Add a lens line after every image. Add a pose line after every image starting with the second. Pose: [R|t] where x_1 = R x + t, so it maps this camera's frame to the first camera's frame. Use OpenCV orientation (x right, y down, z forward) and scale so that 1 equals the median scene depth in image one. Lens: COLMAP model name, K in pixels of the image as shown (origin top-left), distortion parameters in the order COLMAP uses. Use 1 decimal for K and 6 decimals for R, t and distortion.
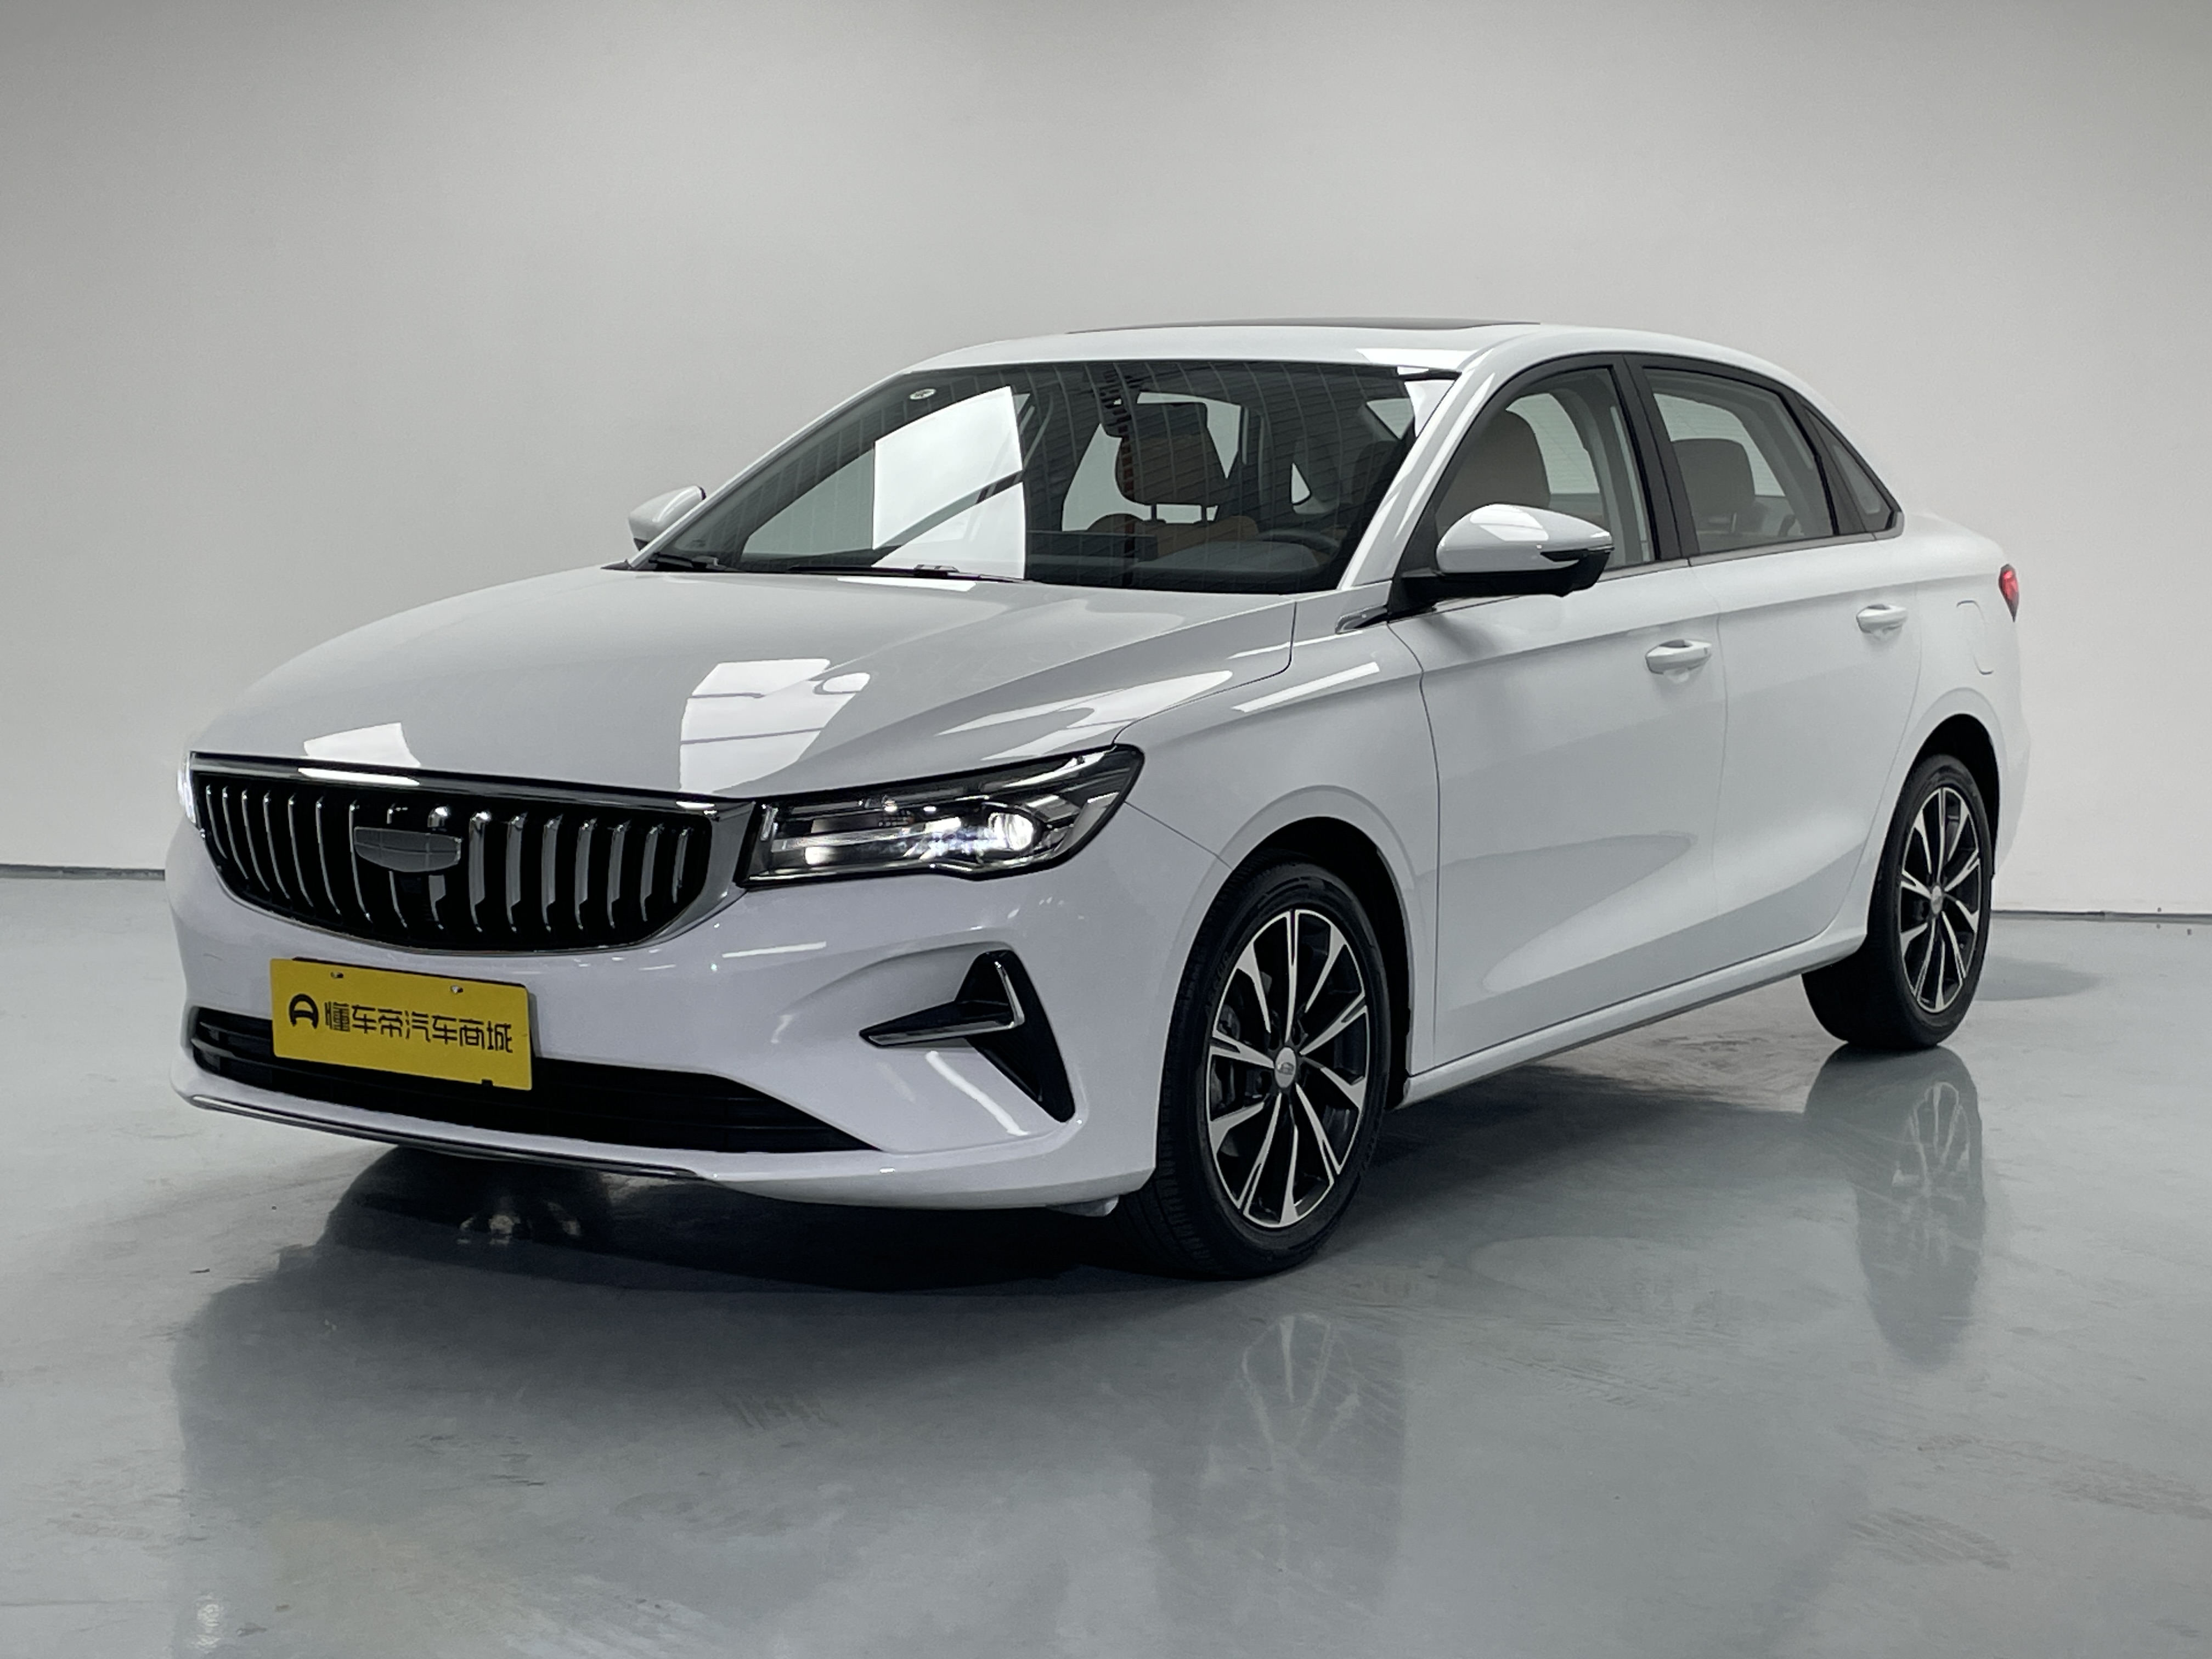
lens RADIAL K [[3506.5, 0, 1099.3], [0, 3506.5, 820.8], [0, 0, 1]] dist [-0.022727, 0.000000]
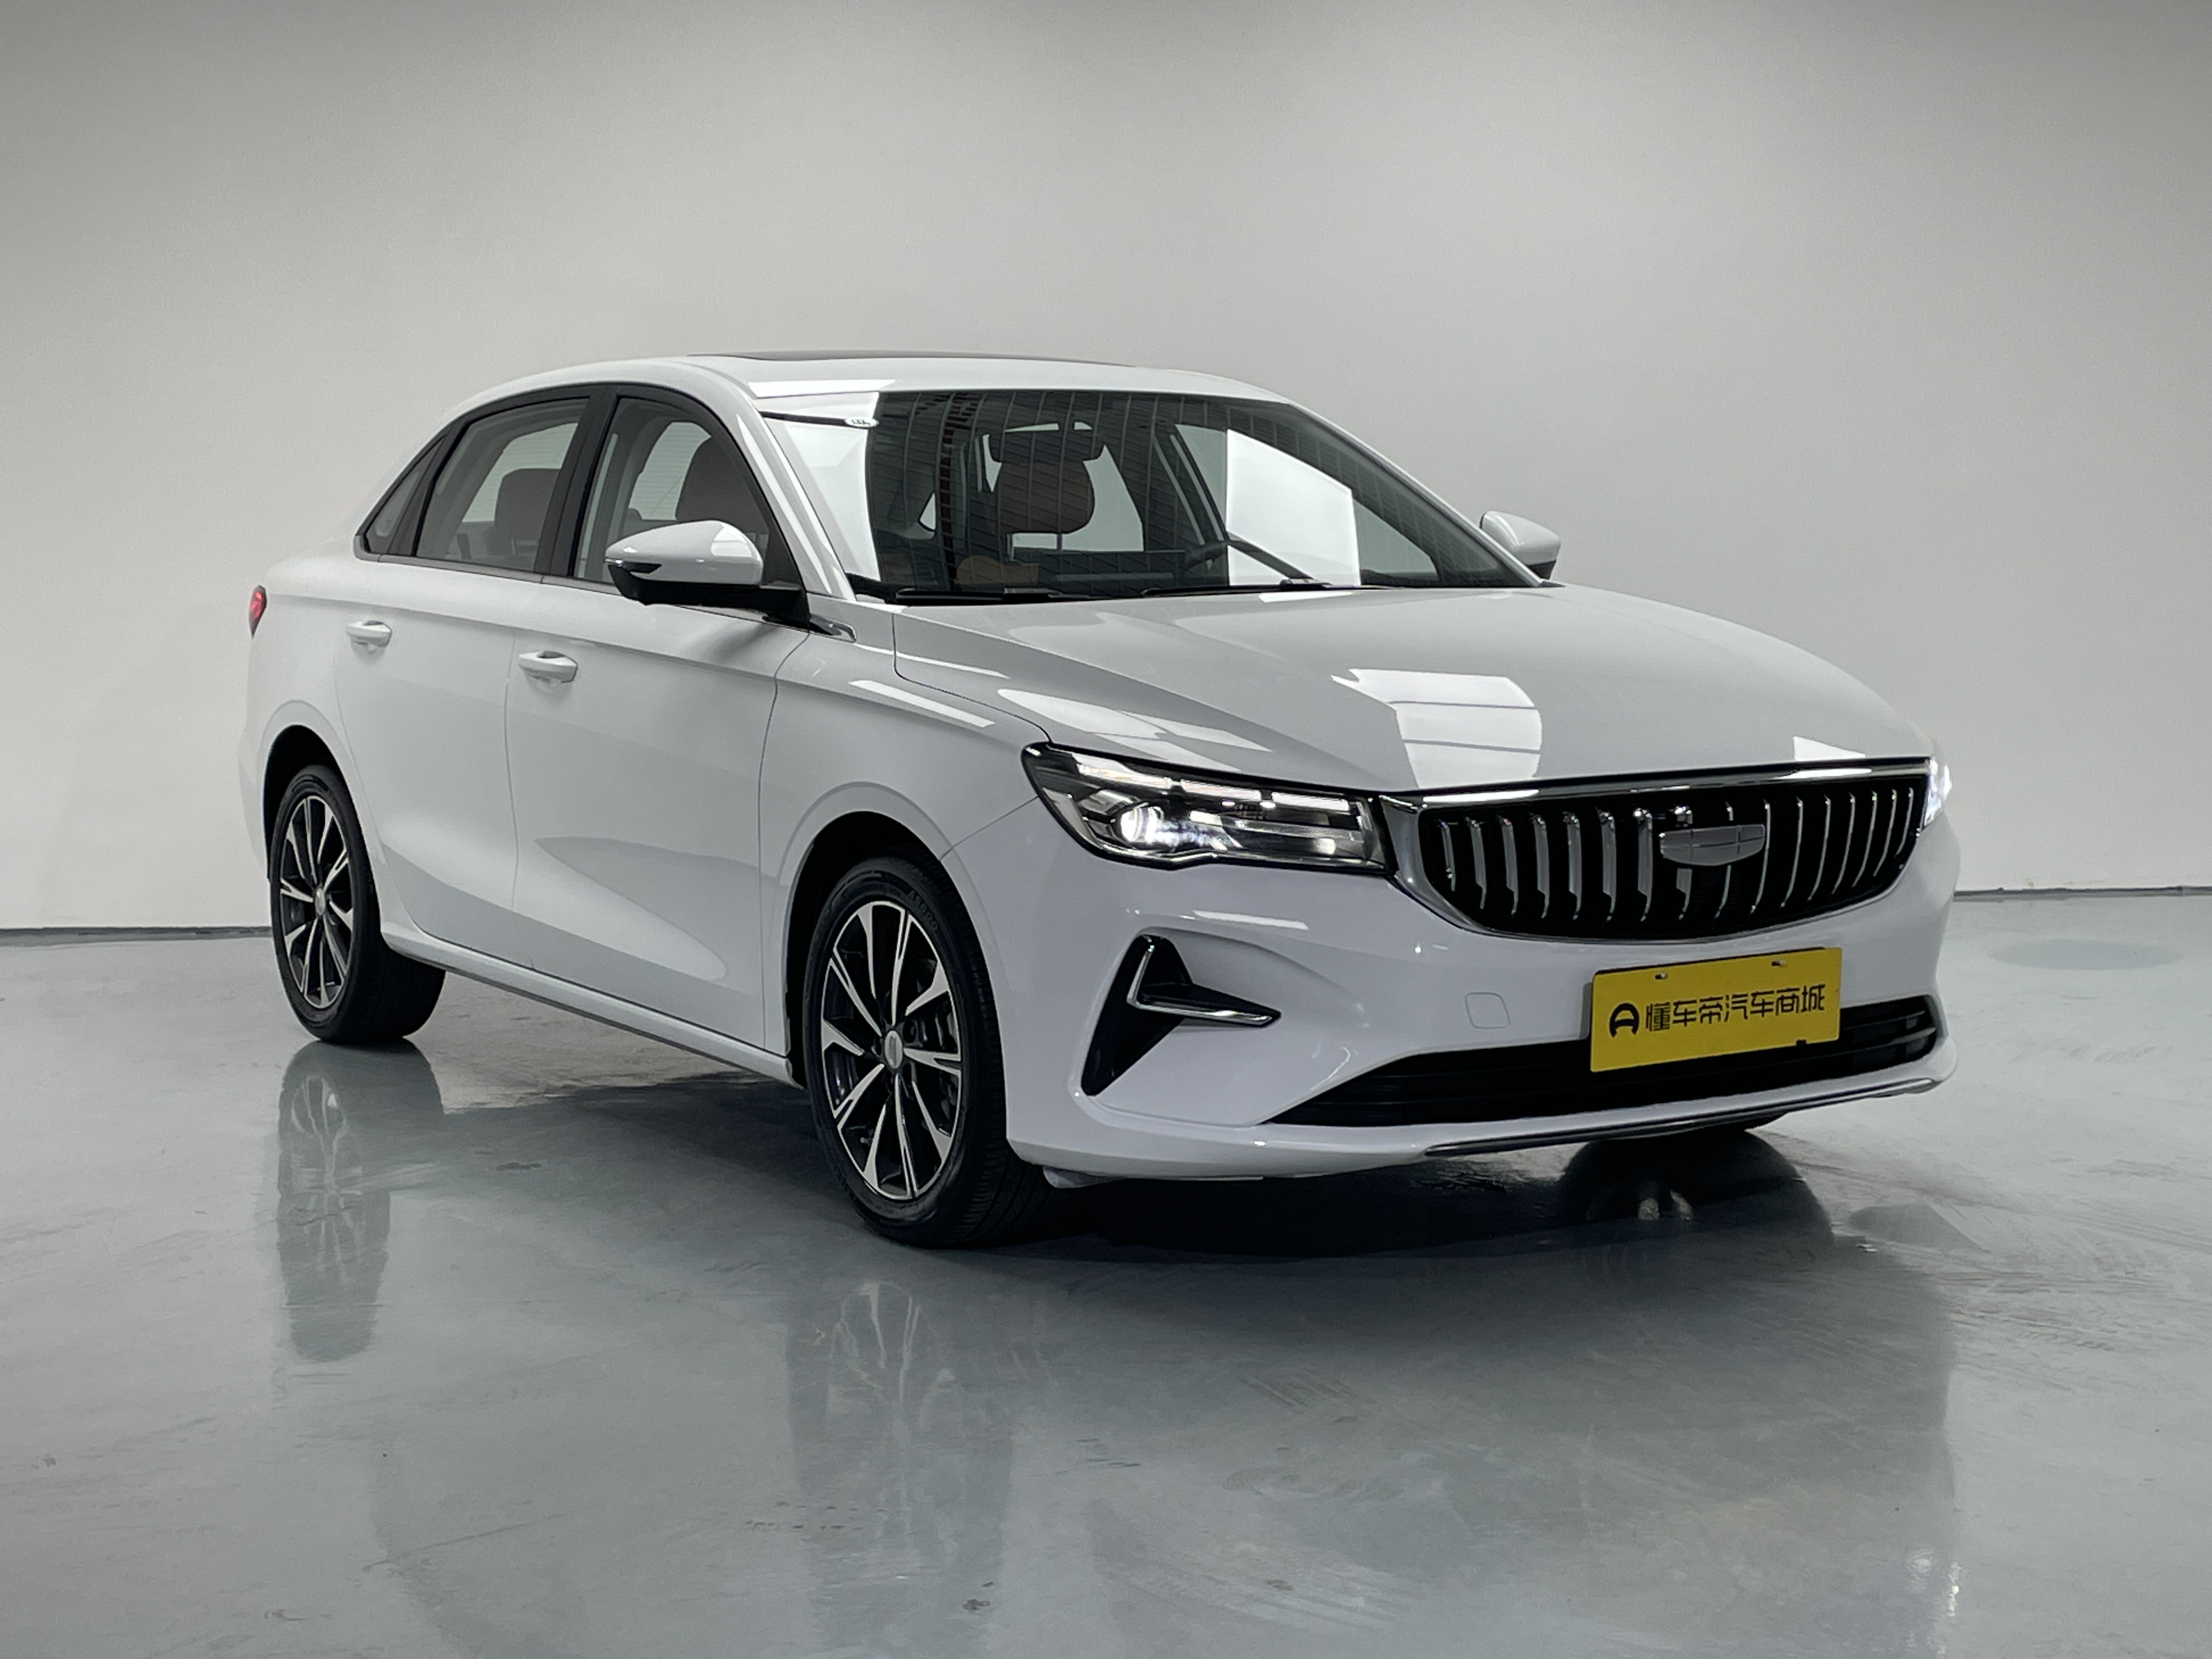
lens RADIAL K [[3300.1, 0, 1101.5], [0, 3300.1, 838.8], [0, 0, 1]] dist [0.232052, 0.000000]
pose [[0.423965, -0.108949, 0.899101, -1.173888], [0.109343, 0.991634, 0.068602, -0.082271], [-0.899054, 0.069226, 0.432331, 0.726222]]
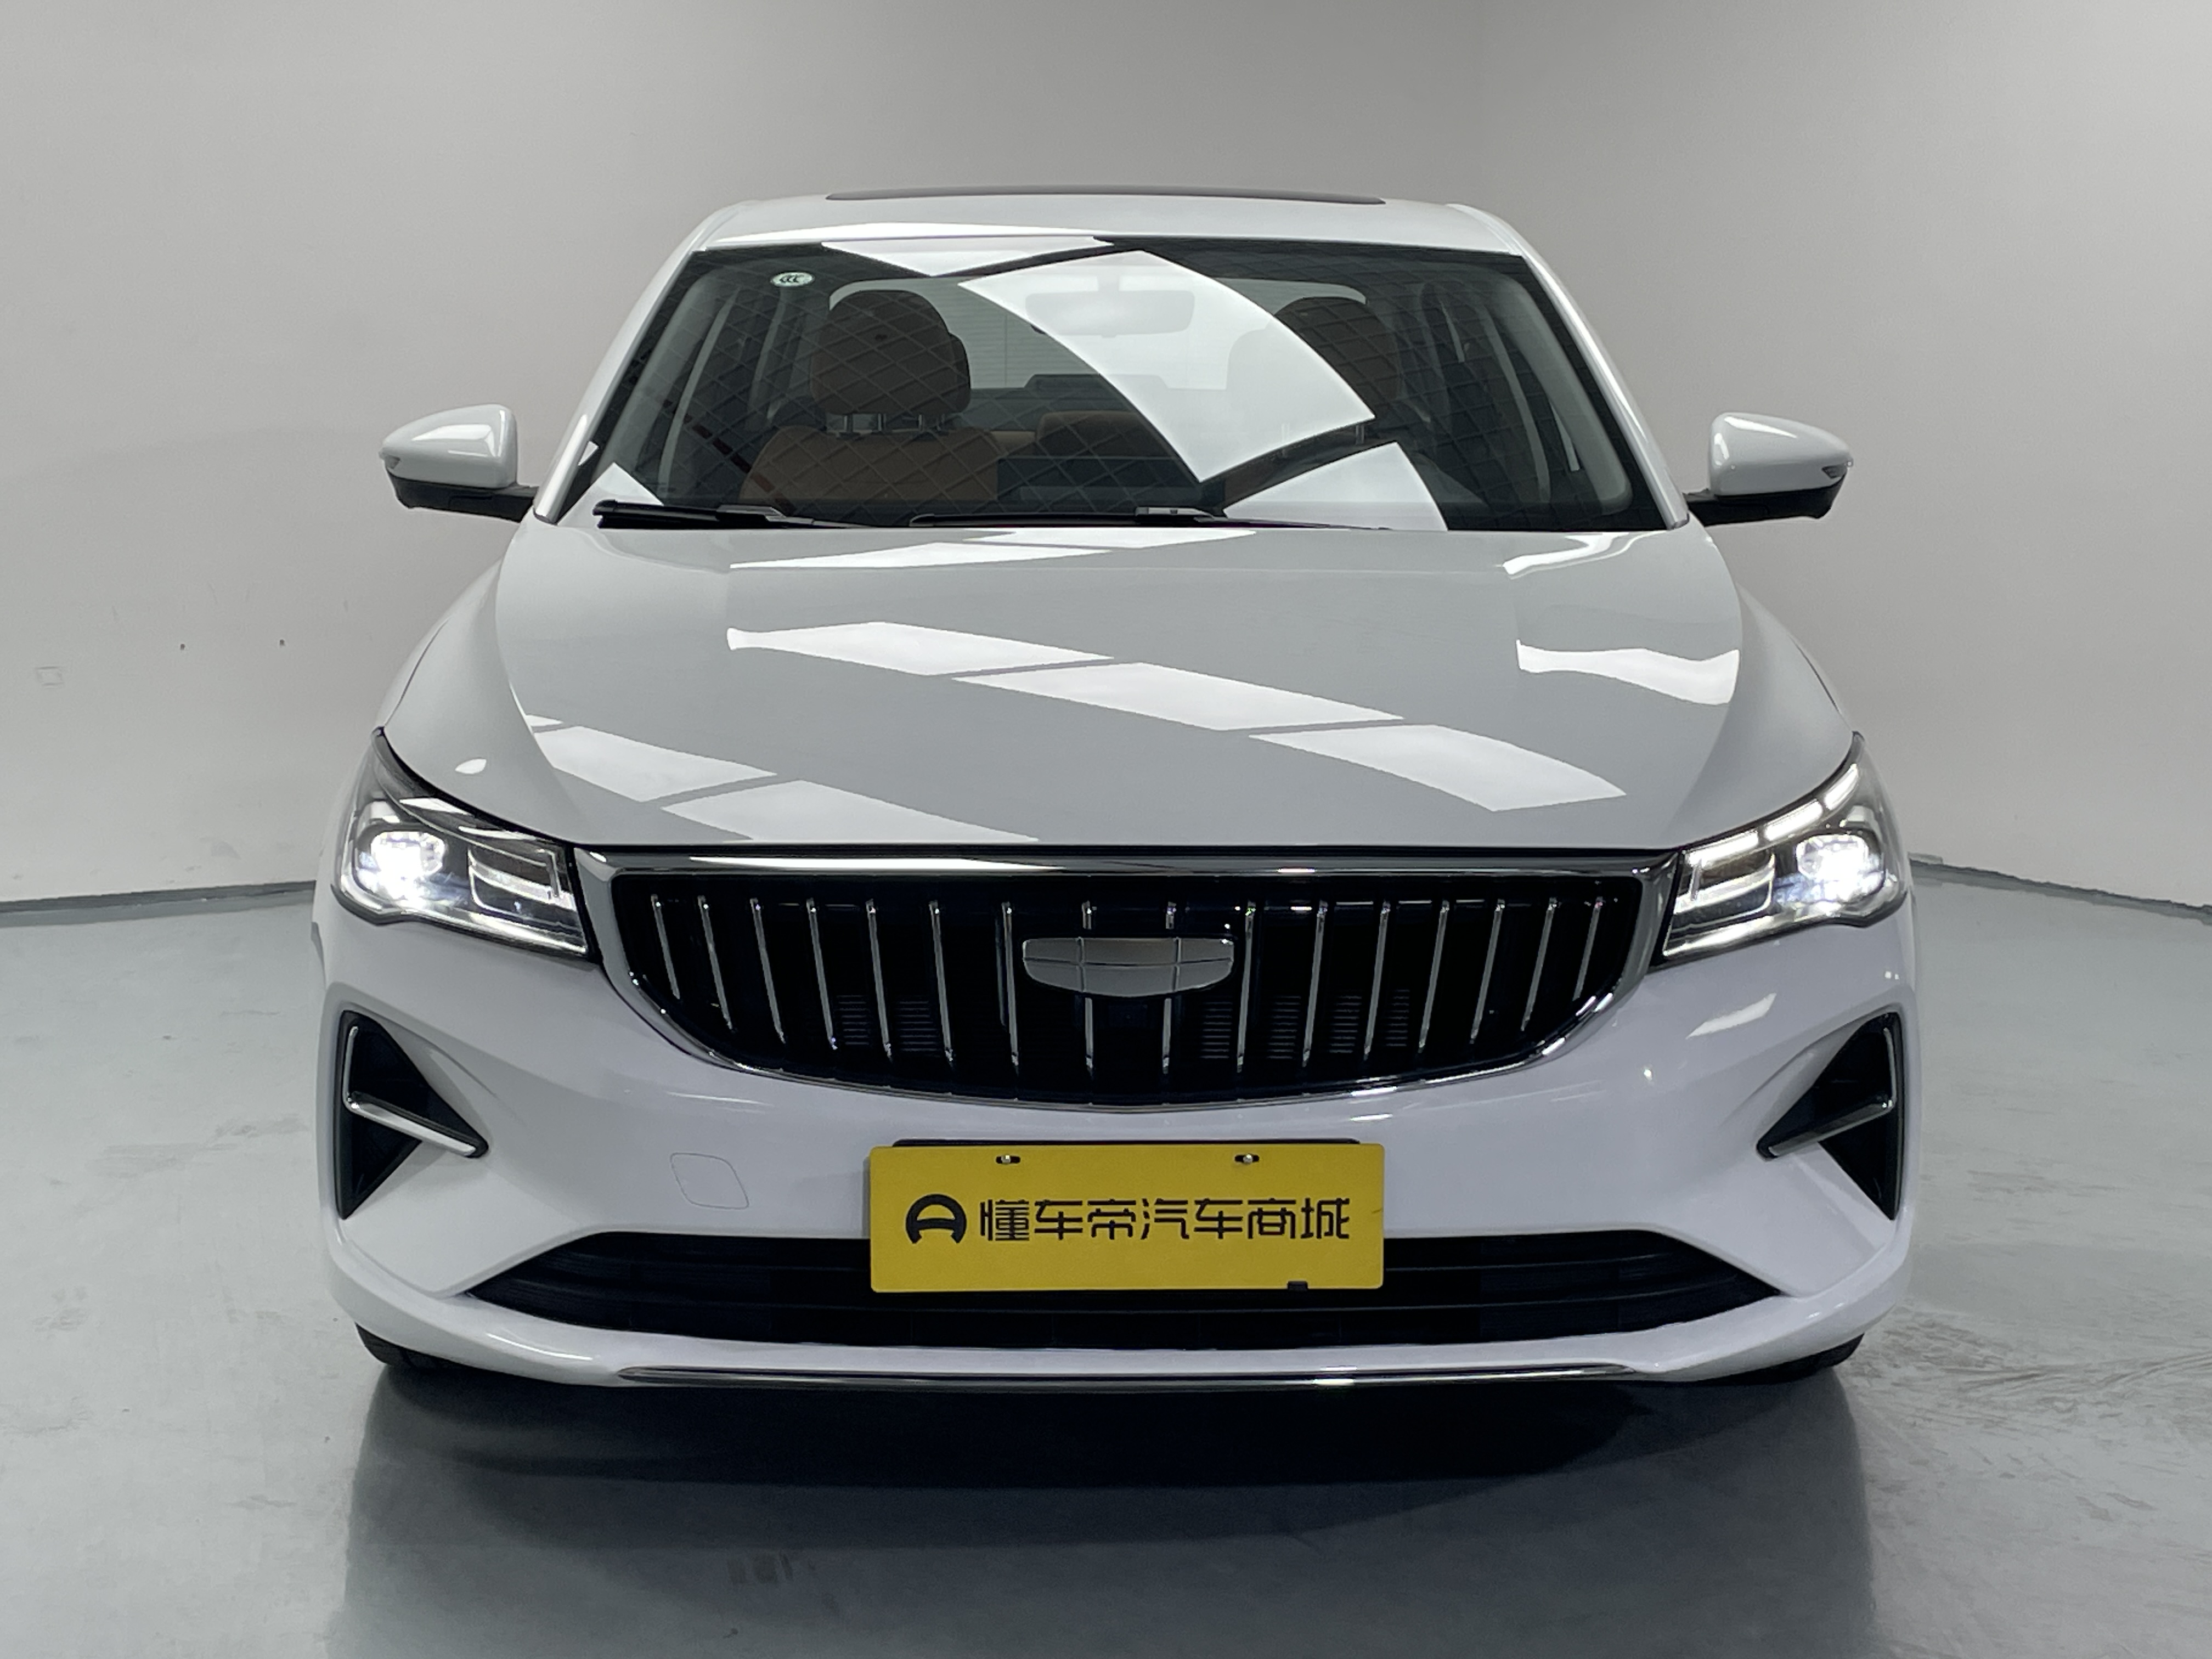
lens RADIAL K [[3506.5, 0, 1095.6], [0, 3506.5, 827.9], [0, 0, 1]] dist [-0.022727, 0.000000]
pose [[0.837057, -0.086505, 0.540234, -0.564227], [0.066166, 0.996180, 0.056993, -0.056673], [-0.543100, -0.011961, 0.839583, 0.431175]]
